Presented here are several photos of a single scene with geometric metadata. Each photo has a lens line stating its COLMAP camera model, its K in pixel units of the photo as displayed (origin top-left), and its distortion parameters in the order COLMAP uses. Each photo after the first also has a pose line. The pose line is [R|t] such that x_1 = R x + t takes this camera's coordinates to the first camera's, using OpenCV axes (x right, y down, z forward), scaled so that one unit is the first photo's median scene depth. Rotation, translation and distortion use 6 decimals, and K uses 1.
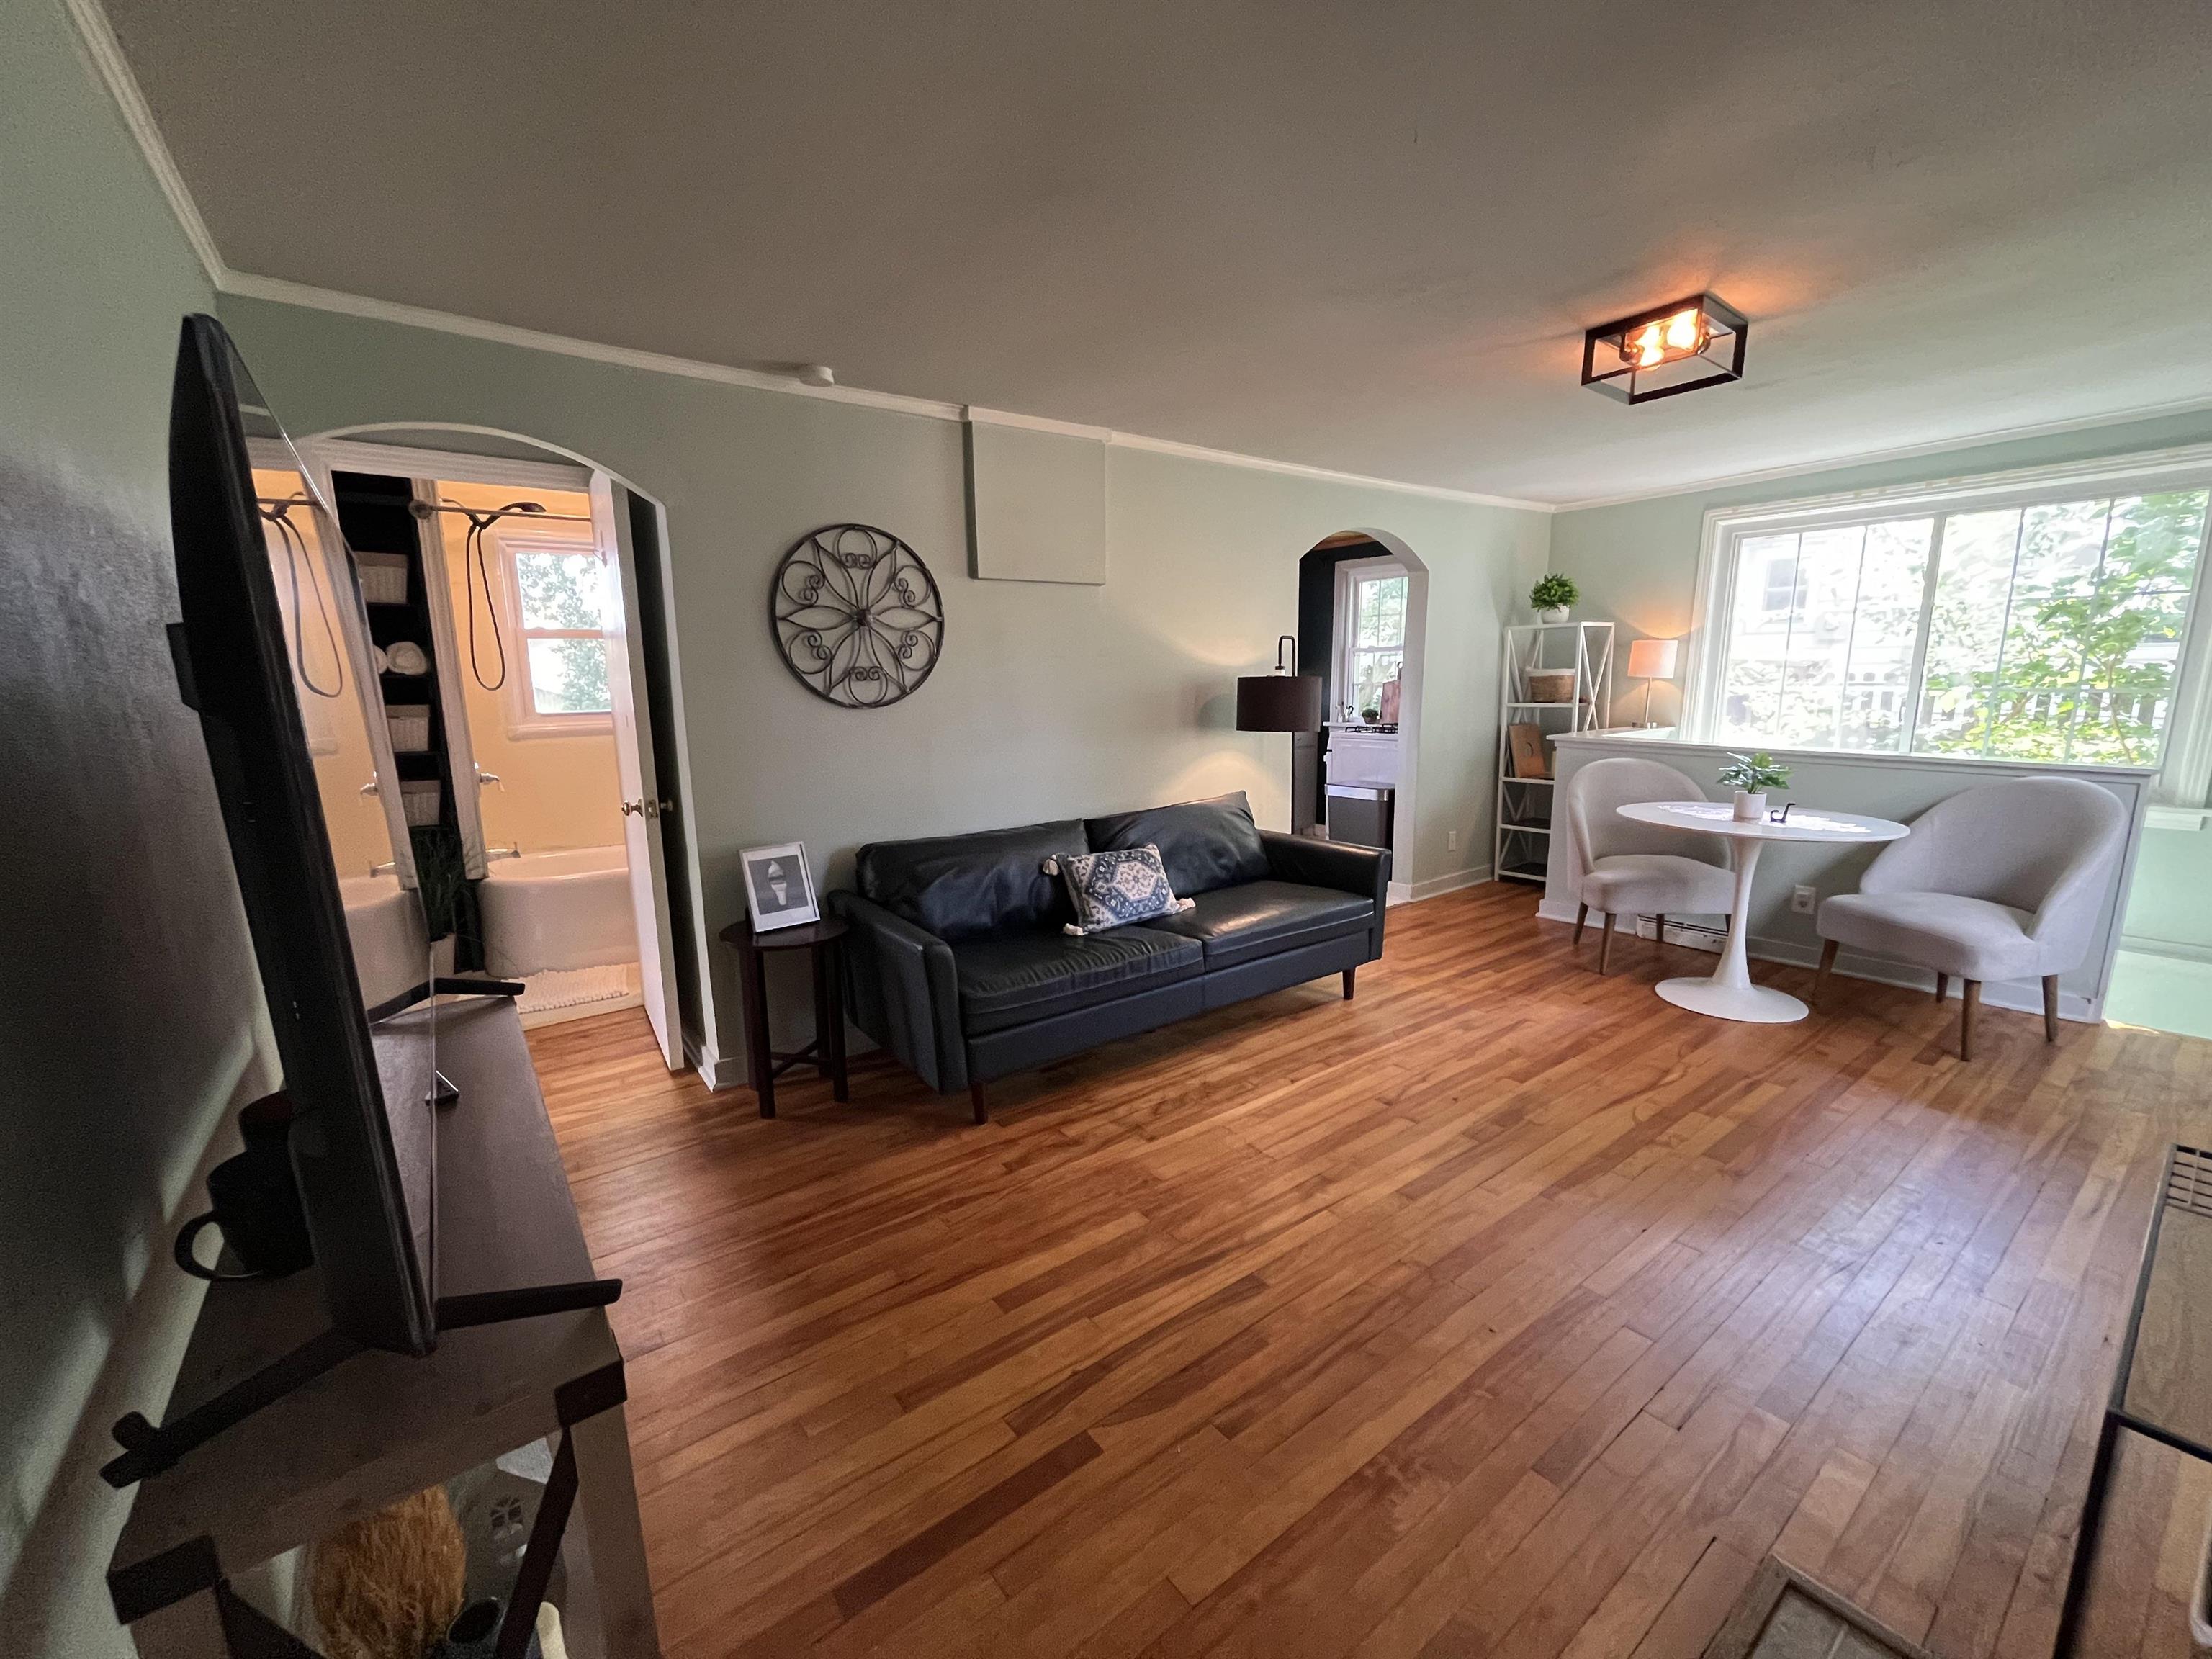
lens RADIAL K [[898.2, 0, 1090.8], [0, 898.2, 840.4], [0, 0, 1]] dist [0.000432, 0.000473]
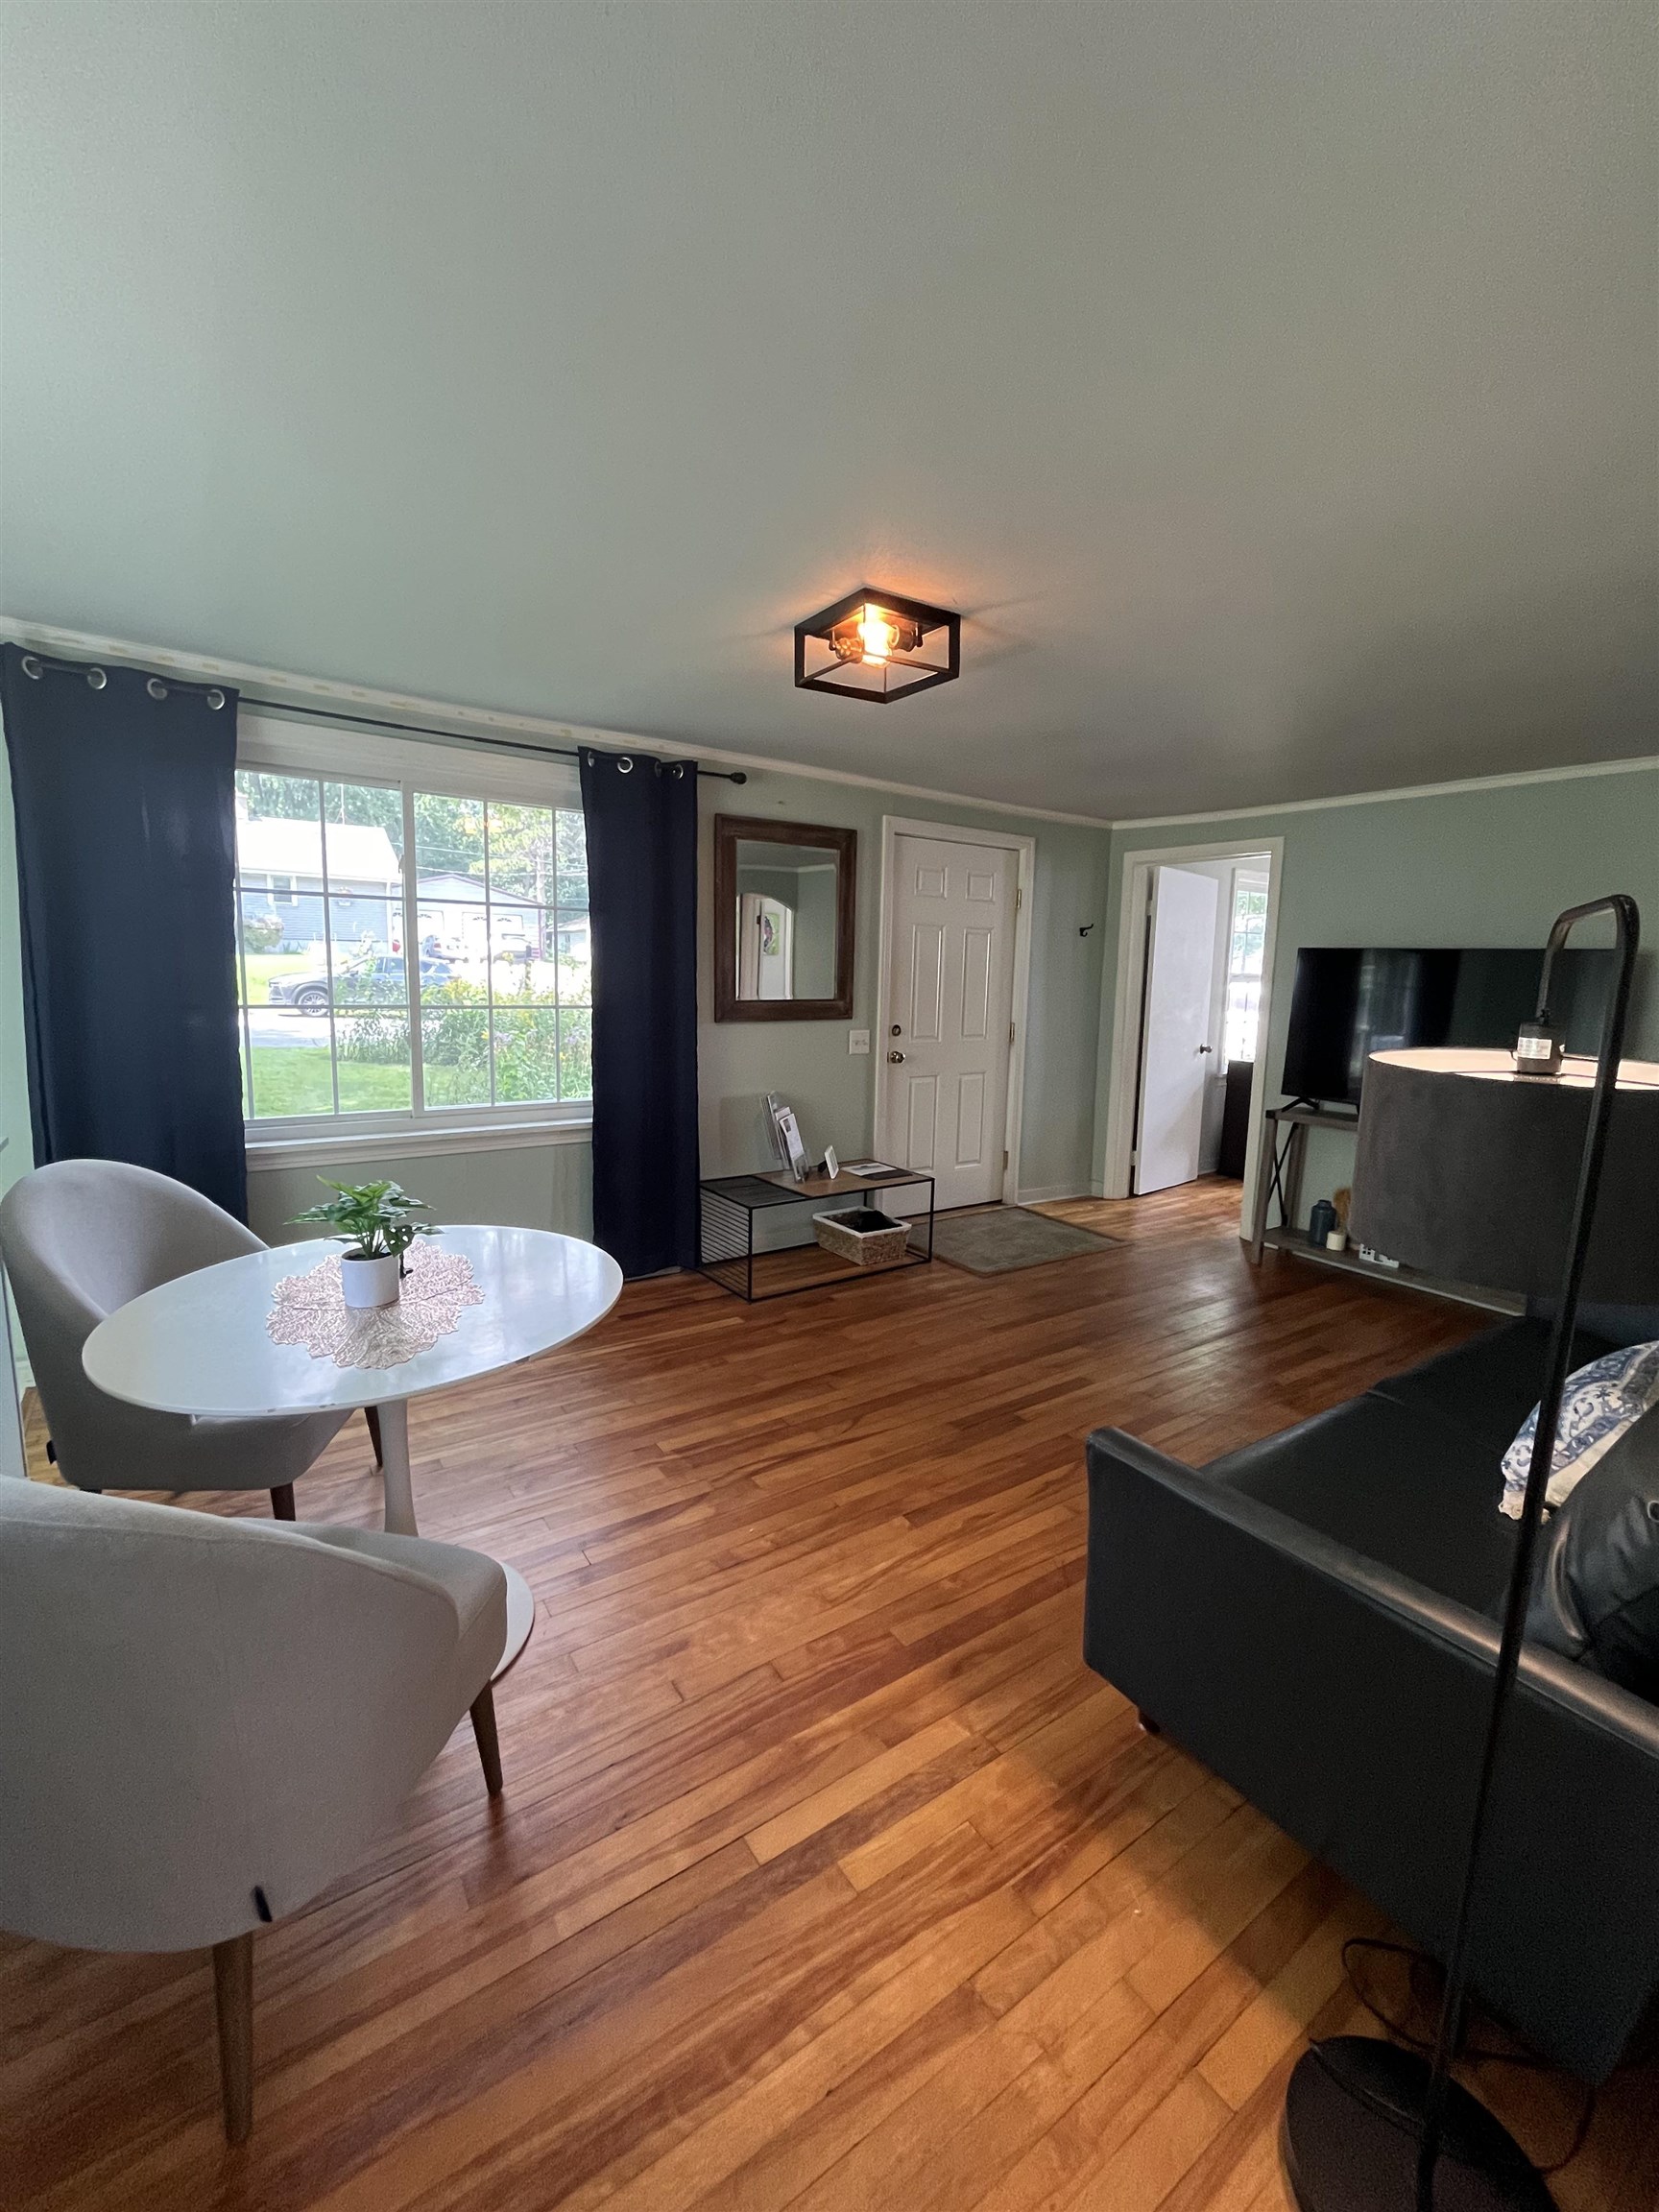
lens RADIAL K [[898.2, 0, 811.3], [0, 898.2, 1083.0], [0, 0, 1]] dist [0.000432, 0.000473]
pose [[-0.999360, -0.011123, 0.034013, 0.531349], [-0.000141, 0.951678, 0.307098, -0.328703], [-0.035785, 0.306897, -0.951070, 1.597882]]
